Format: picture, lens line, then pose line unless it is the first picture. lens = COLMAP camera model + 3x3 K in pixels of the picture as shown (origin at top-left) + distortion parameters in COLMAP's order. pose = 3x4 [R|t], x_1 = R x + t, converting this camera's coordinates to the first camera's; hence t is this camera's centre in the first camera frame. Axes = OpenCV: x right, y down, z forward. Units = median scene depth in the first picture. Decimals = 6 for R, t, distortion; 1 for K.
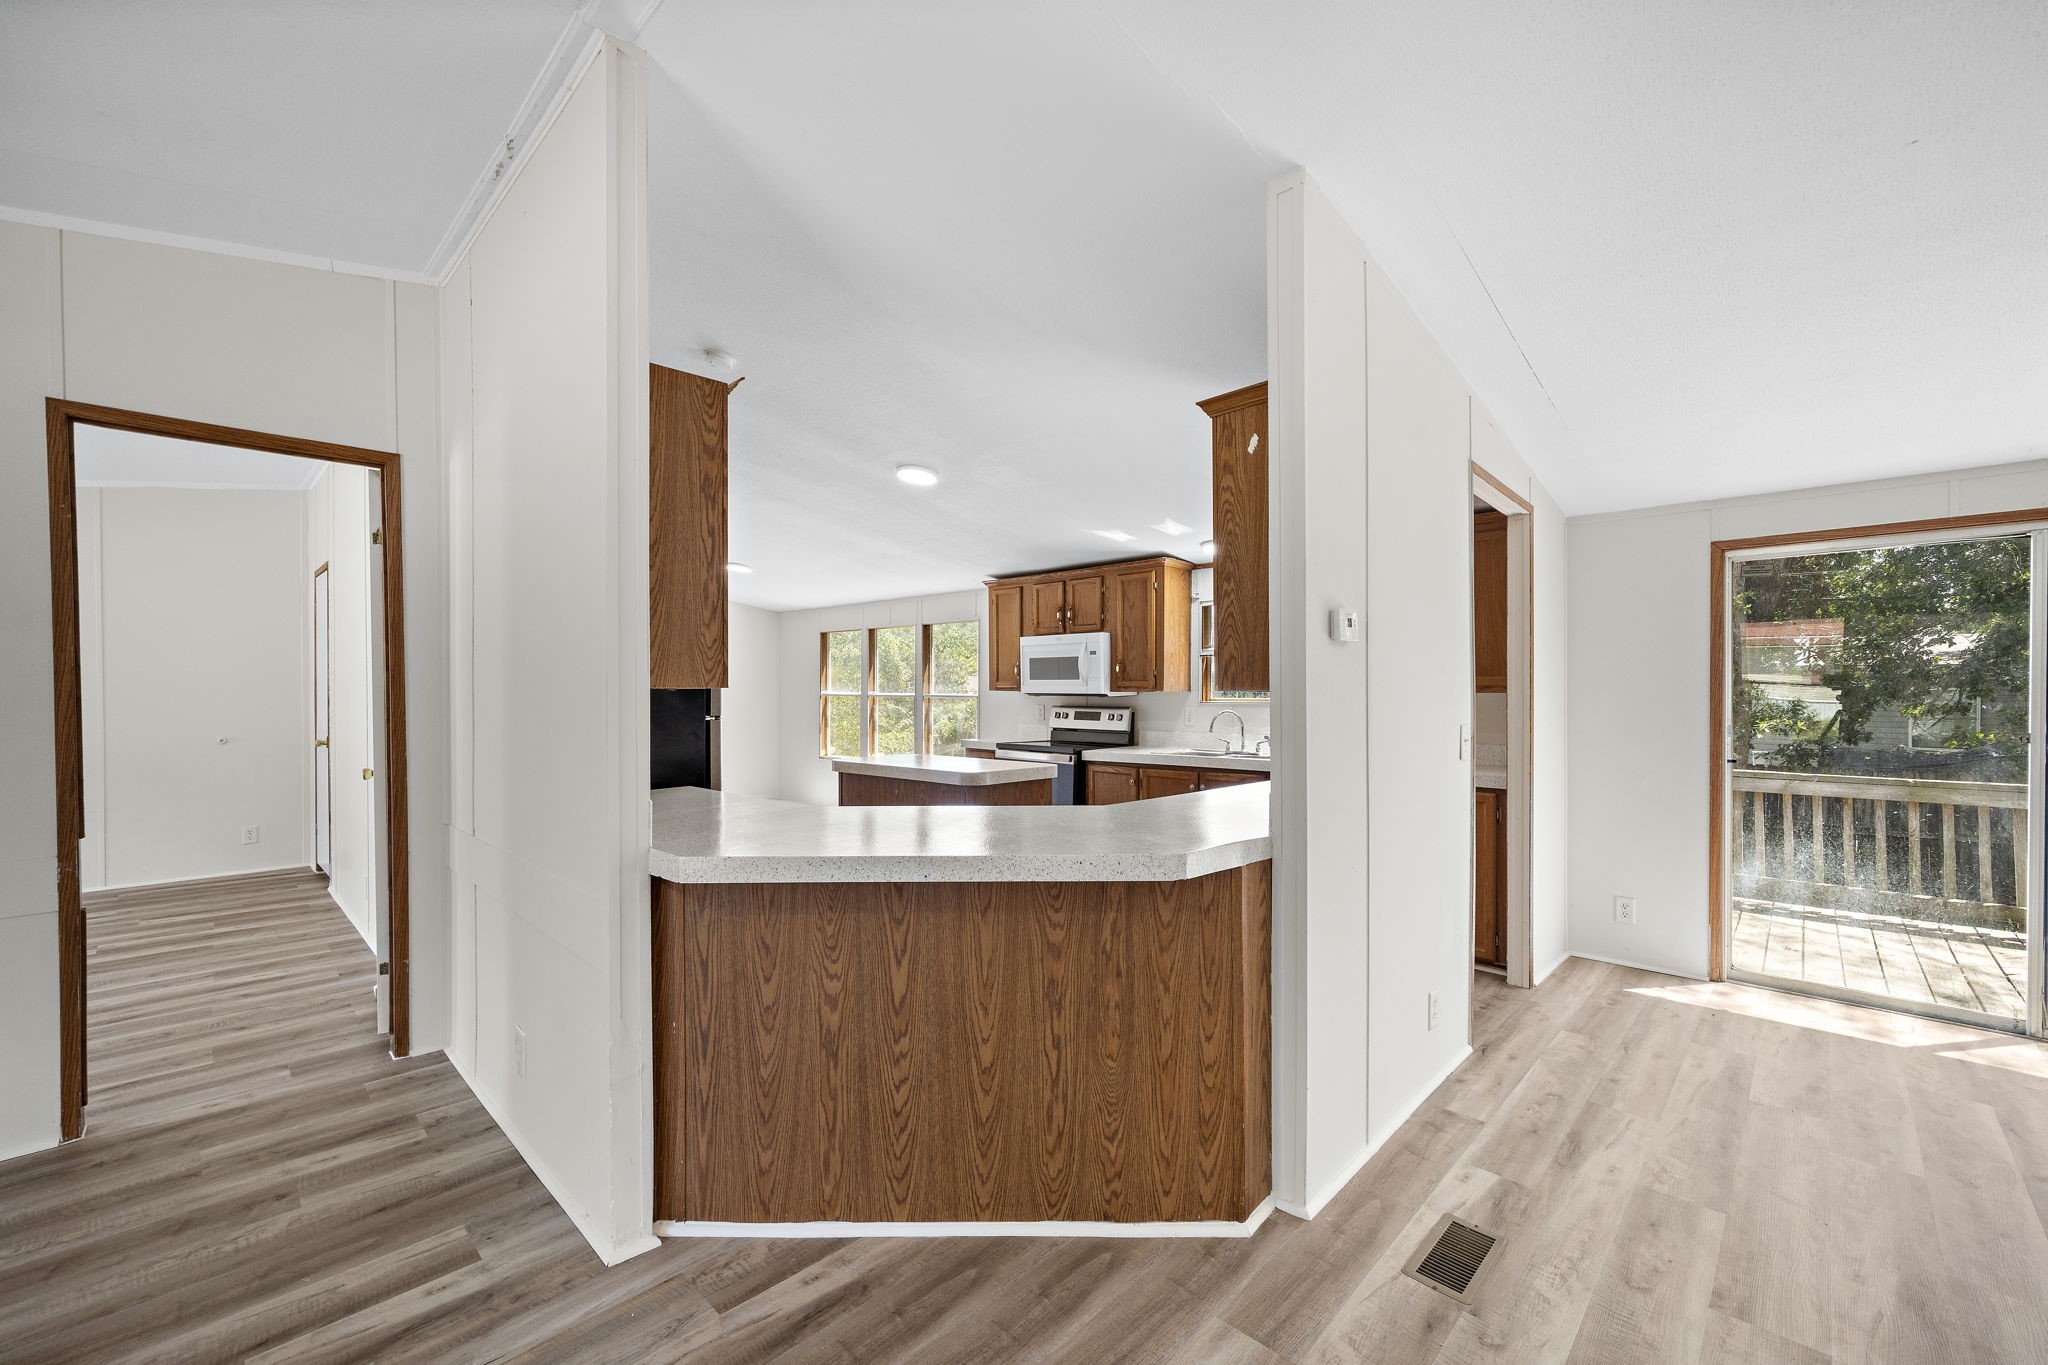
lens RADIAL K [[823.0, 0, 1016.9], [0, 823.0, 691.7], [0, 0, 1]] dist [-0.000430, -0.000108]
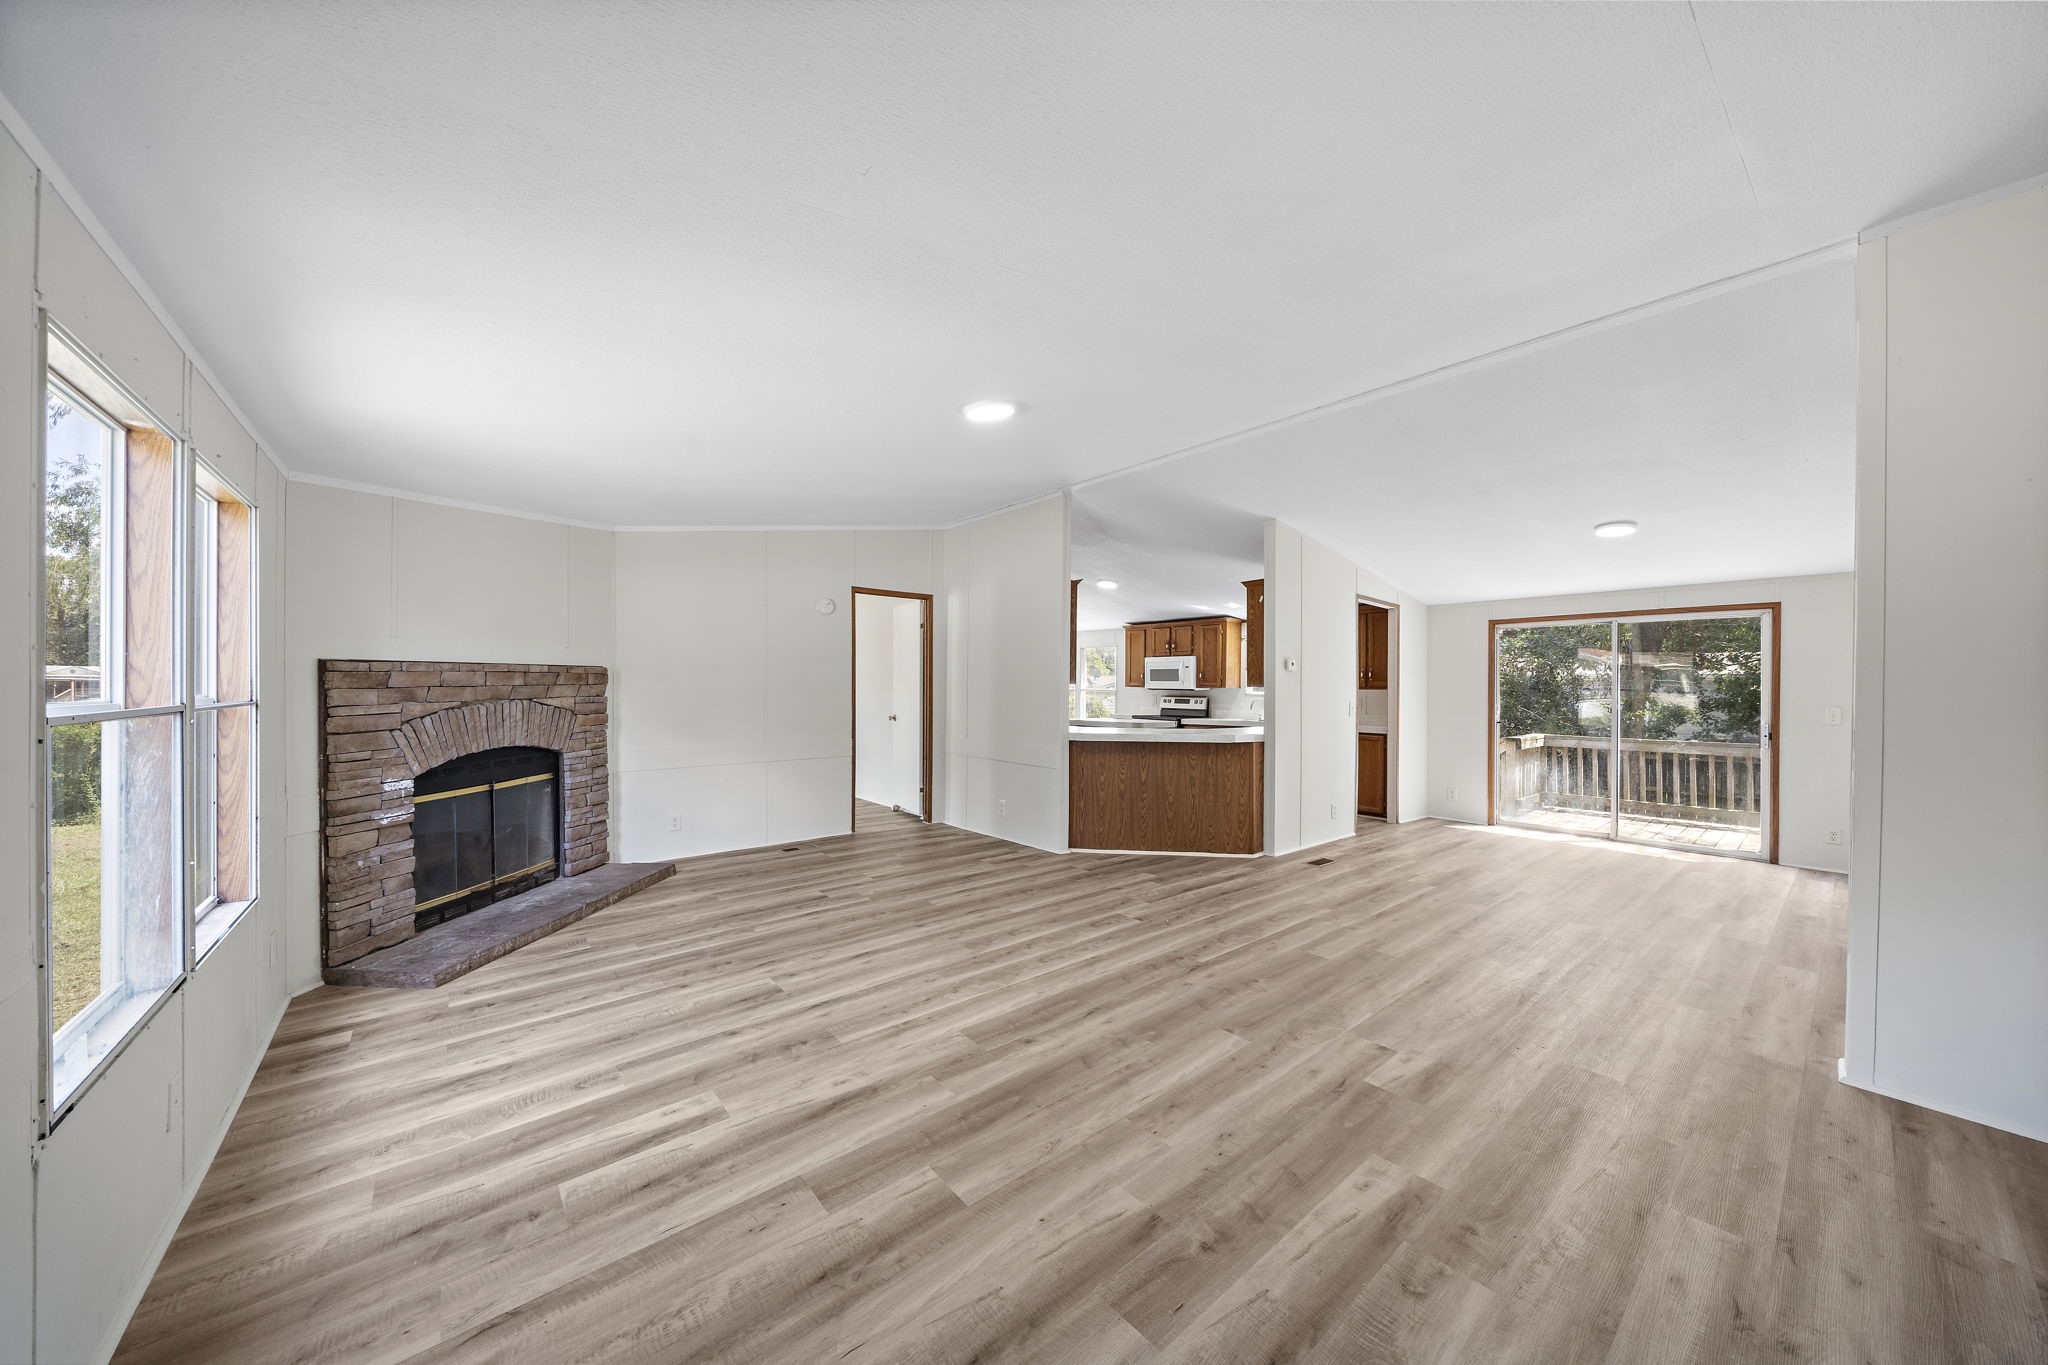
lens RADIAL K [[697.9, 0, 1017.0], [0, 697.9, 683.3], [0, 0, 1]] dist [-0.004905, -0.000320]
pose [[0.994075, 0.009011, -0.108324, -0.170020], [-0.009919, 0.999920, -0.007845, 0.008456], [0.108245, 0.008873, 0.994085, -0.879082]]
